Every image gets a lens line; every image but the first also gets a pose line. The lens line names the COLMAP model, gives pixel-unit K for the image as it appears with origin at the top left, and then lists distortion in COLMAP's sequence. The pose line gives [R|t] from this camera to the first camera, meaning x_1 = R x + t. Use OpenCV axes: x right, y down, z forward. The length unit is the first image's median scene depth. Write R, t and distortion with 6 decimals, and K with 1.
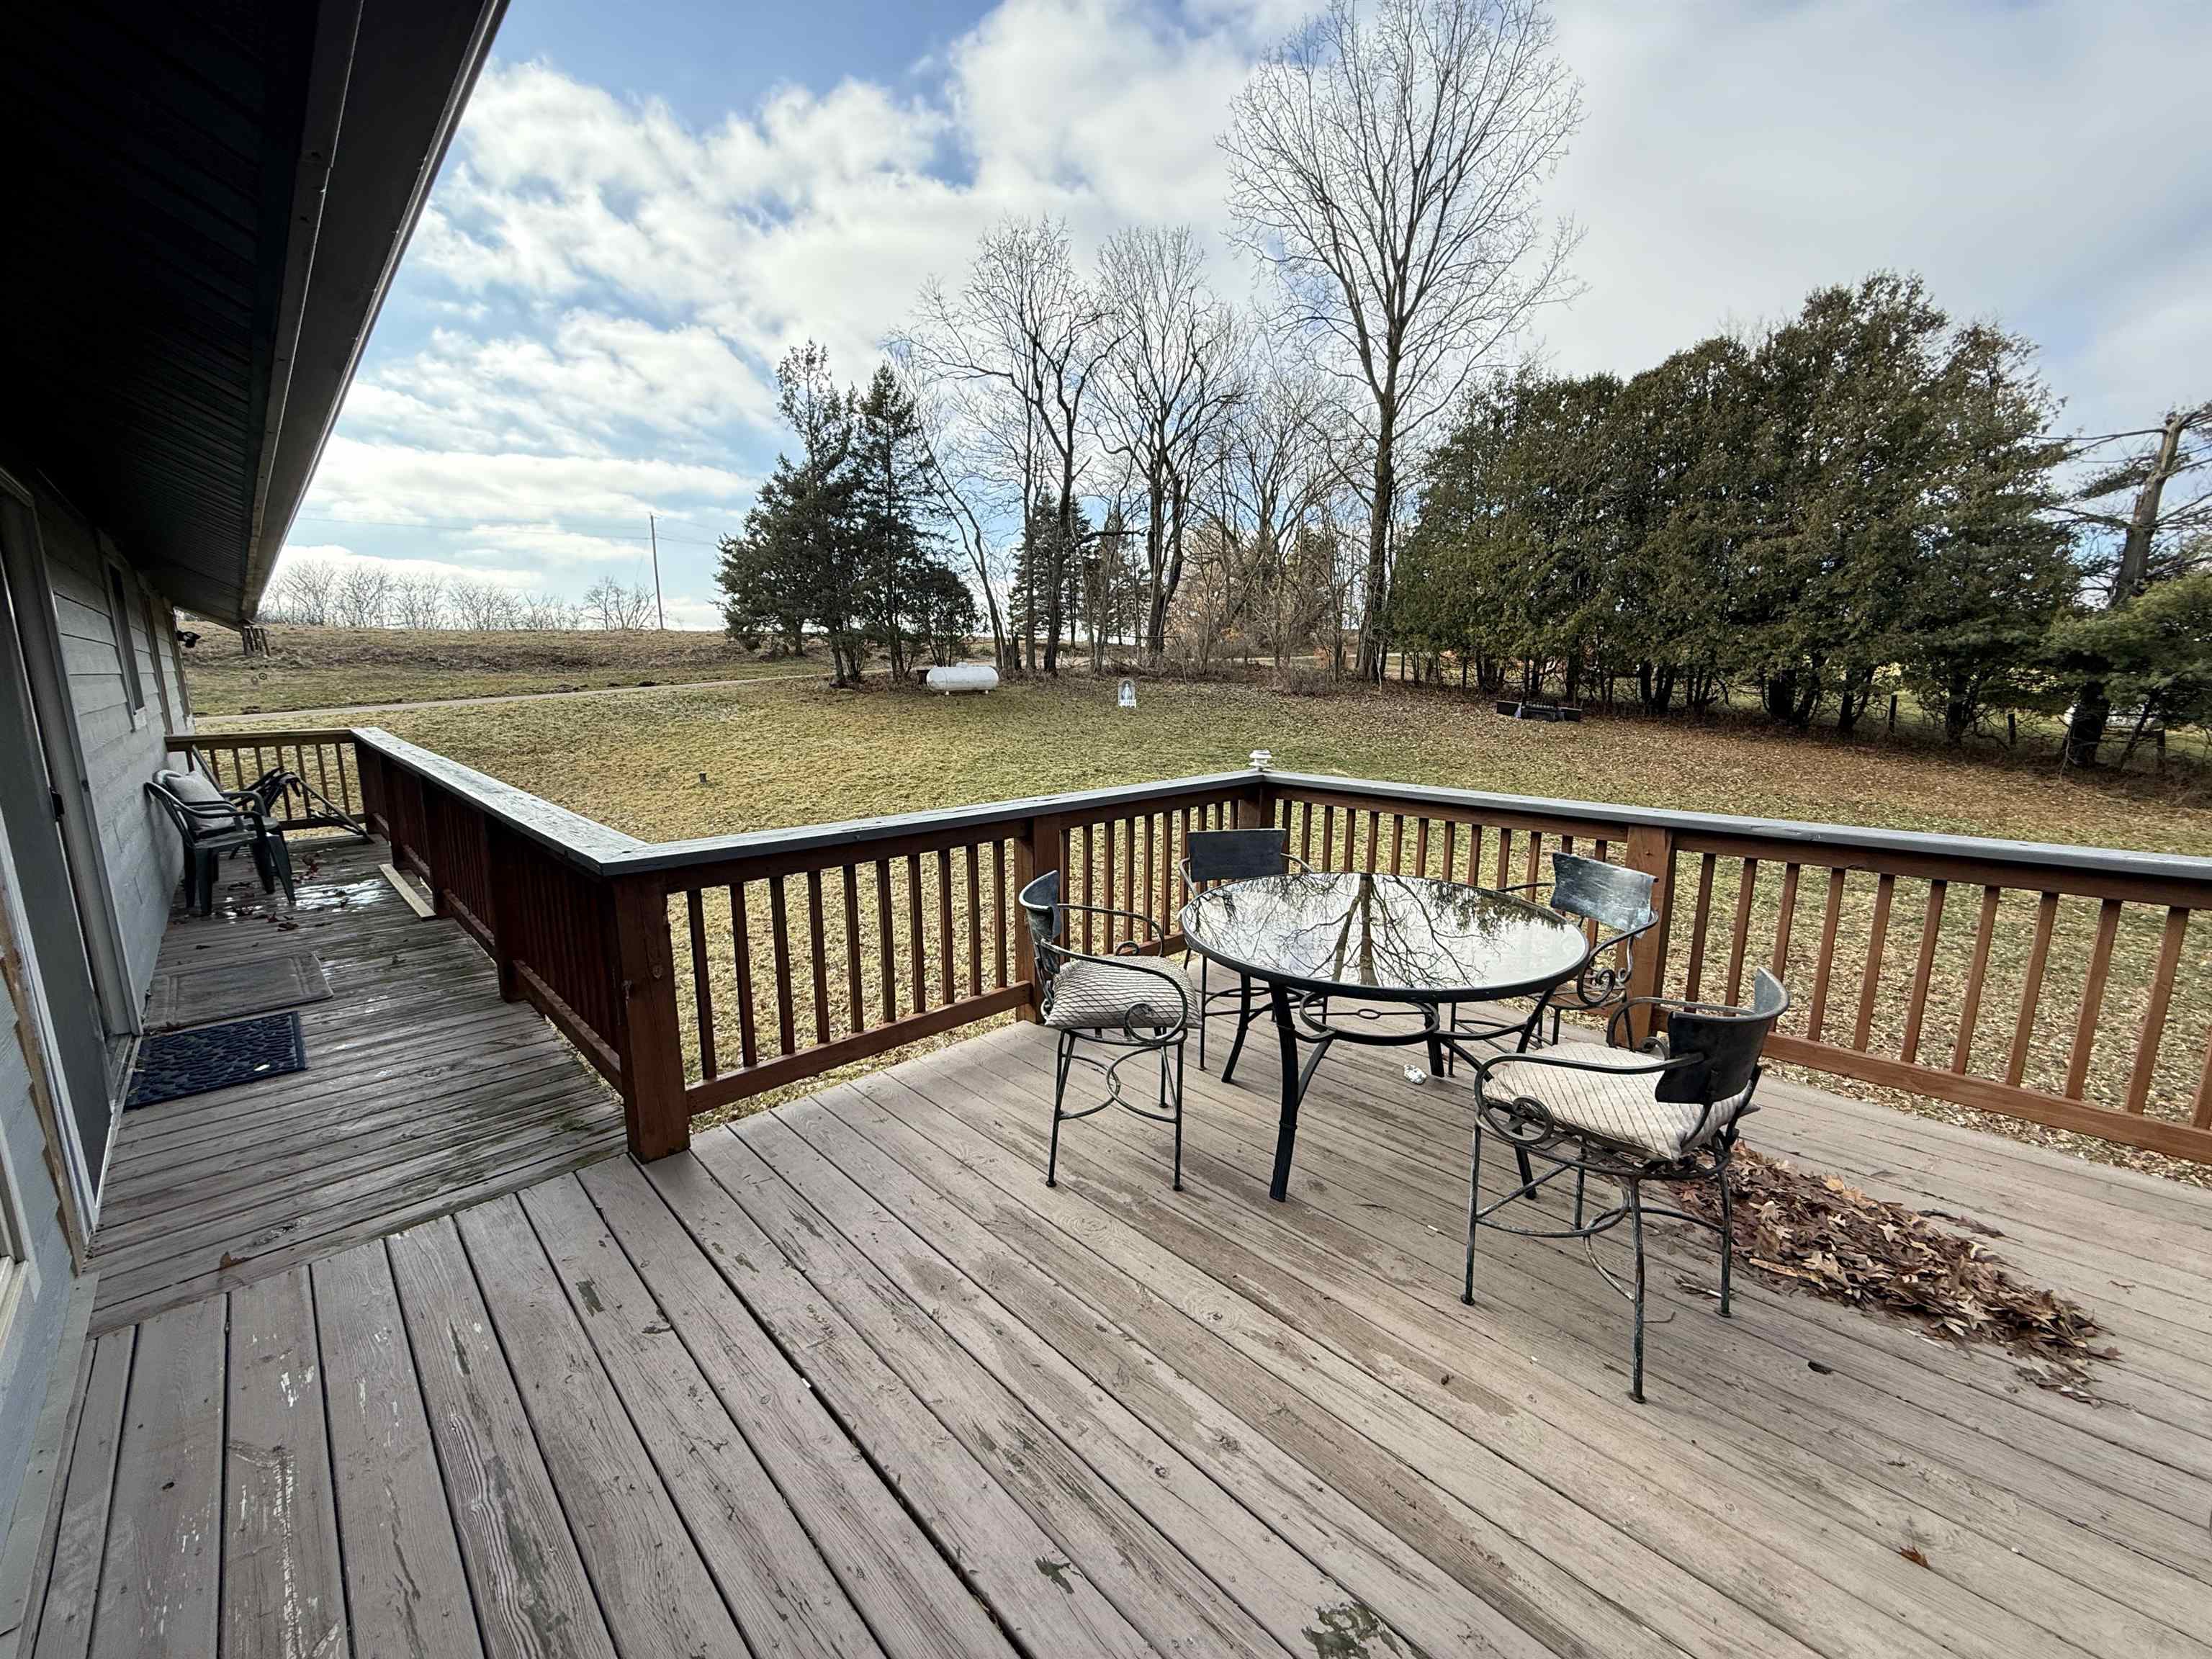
lens RADIAL K [[878.3, 0, 1103.2], [0, 878.3, 828.3], [0, 0, 1]] dist [0.002431, -0.000016]
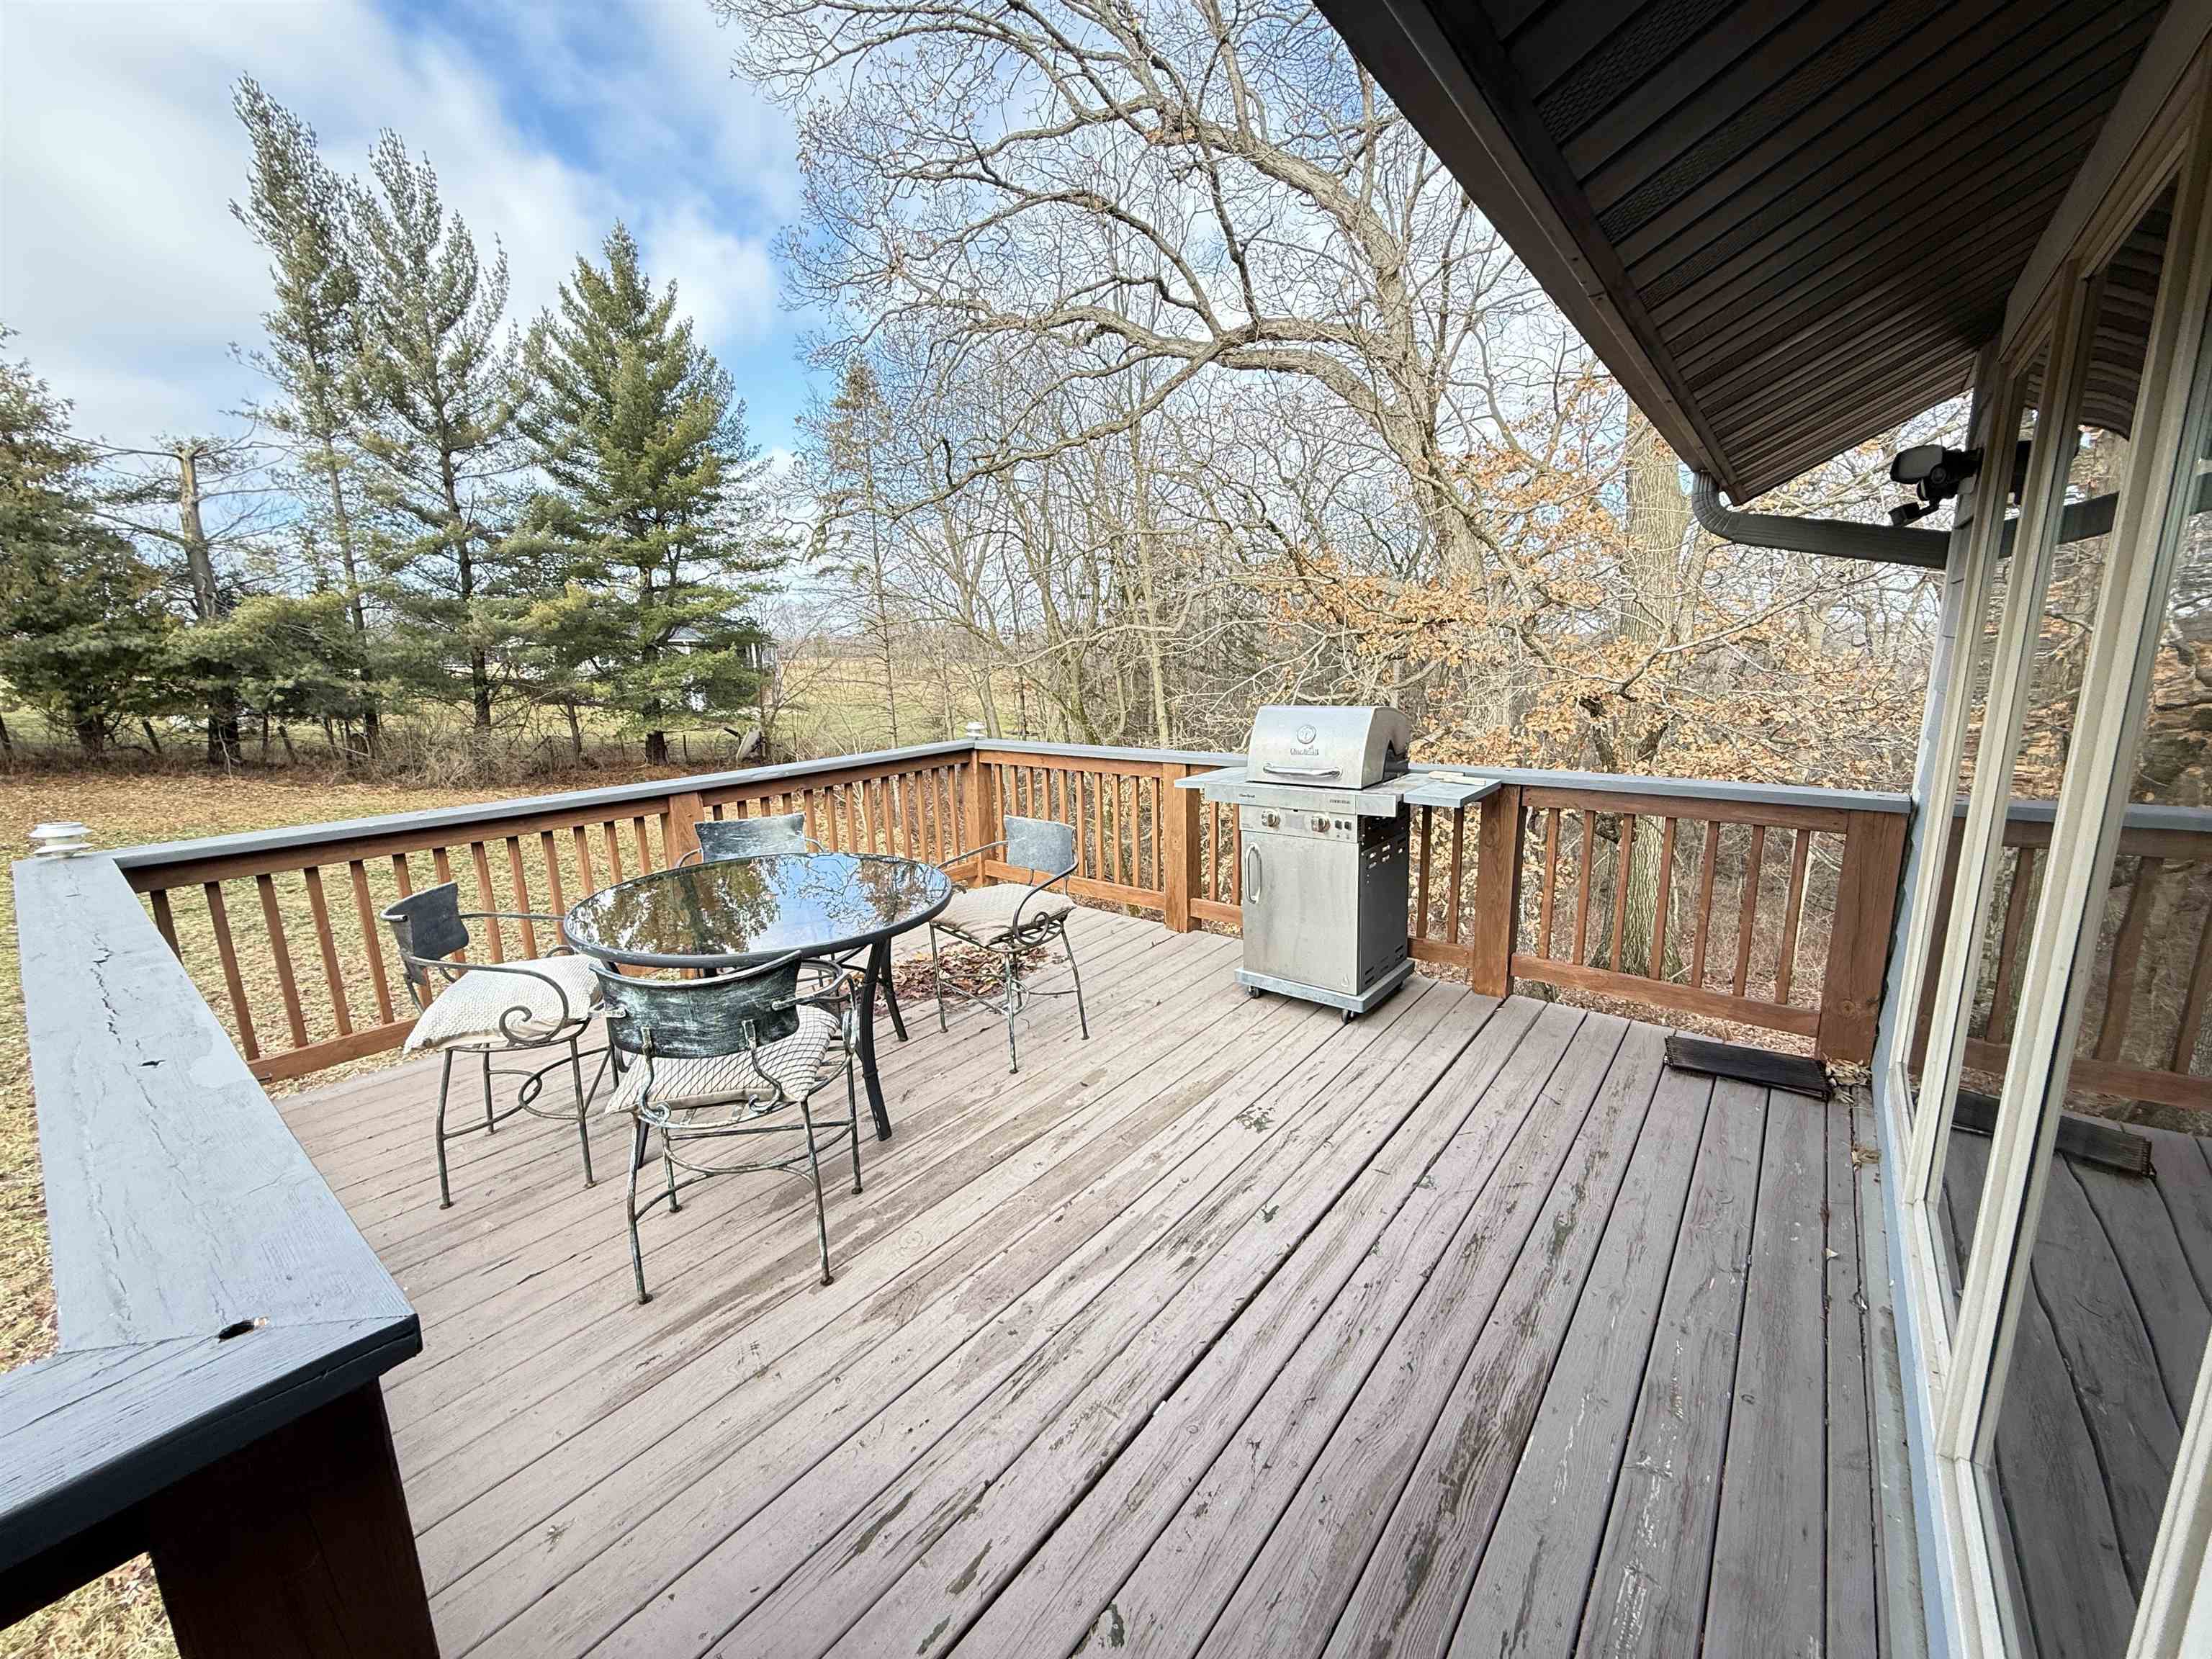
lens RADIAL K [[878.3, 0, 1092.2], [0, 878.3, 837.6], [0, 0, 1]] dist [0.002431, -0.000016]
pose [[-0.116909, -0.203152, 0.972143, -0.887408], [0.203330, 0.953225, 0.223651, -0.141841], [-0.972106, 0.223813, -0.070133, 0.789946]]
